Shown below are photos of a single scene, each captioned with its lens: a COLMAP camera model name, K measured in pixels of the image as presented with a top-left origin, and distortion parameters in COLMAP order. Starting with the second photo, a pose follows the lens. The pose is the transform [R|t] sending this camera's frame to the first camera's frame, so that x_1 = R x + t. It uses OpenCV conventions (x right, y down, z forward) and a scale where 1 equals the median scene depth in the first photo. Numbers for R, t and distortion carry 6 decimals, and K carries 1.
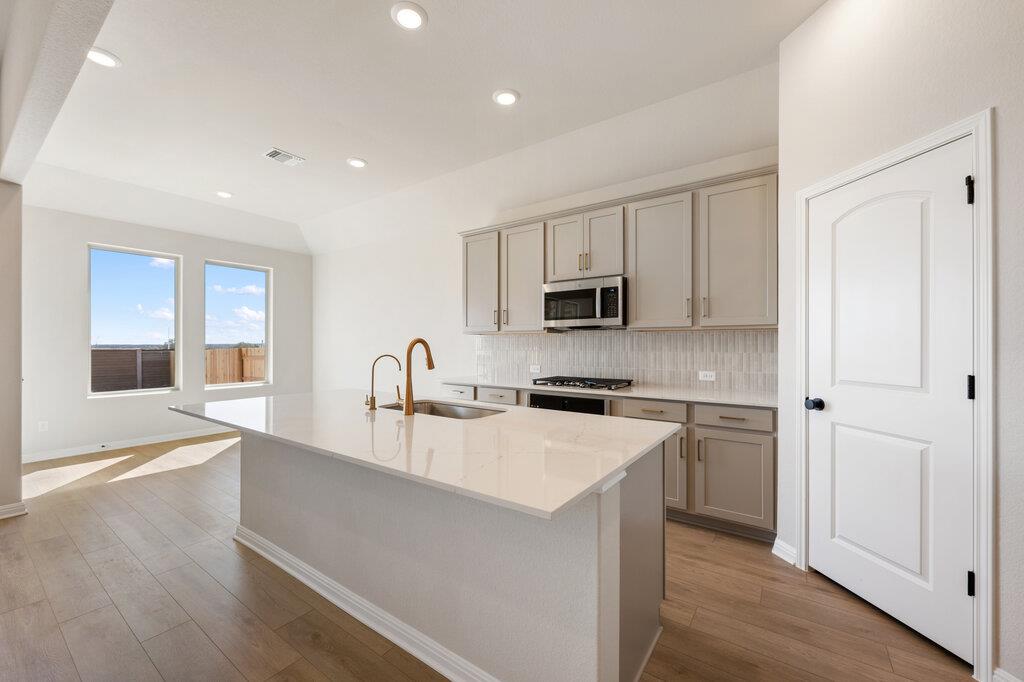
lens RADIAL K [[405.2, 0, 514.4], [0, 405.2, 335.4], [0, 0, 1]] dist [0.003256, -0.000953]
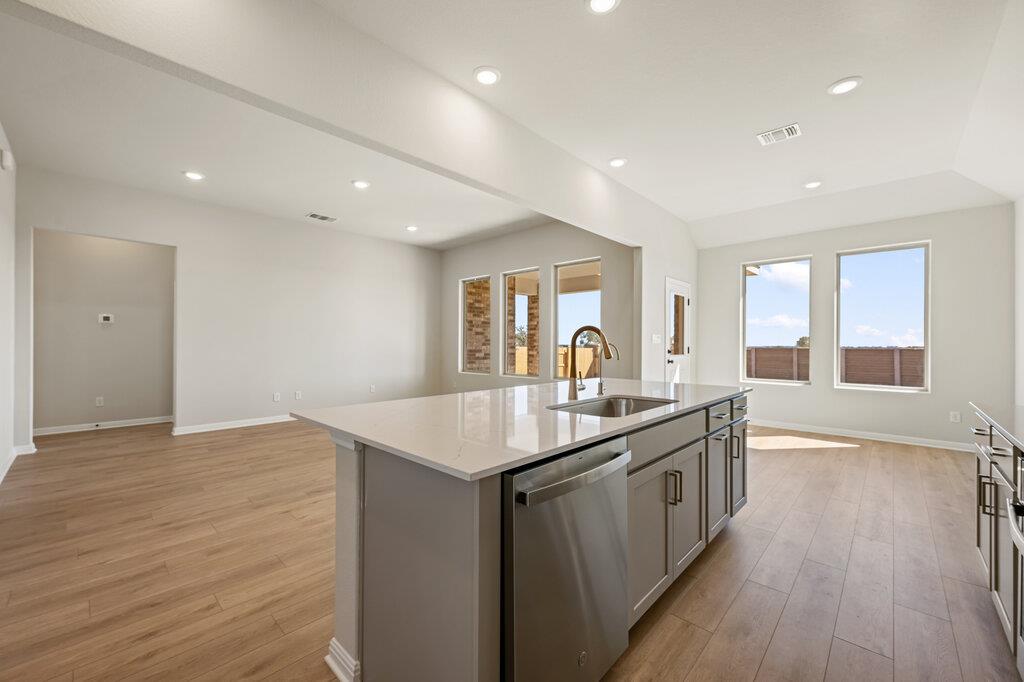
lens RADIAL K [[405.2, 0, 511.3], [0, 405.2, 341.3], [0, 0, 1]] dist [0.003256, -0.000953]
pose [[-0.144748, -0.006697, -0.989446, 0.501880], [0.015376, 0.999841, -0.009017, 0.033384], [0.989349, -0.016519, -0.144622, 0.633429]]
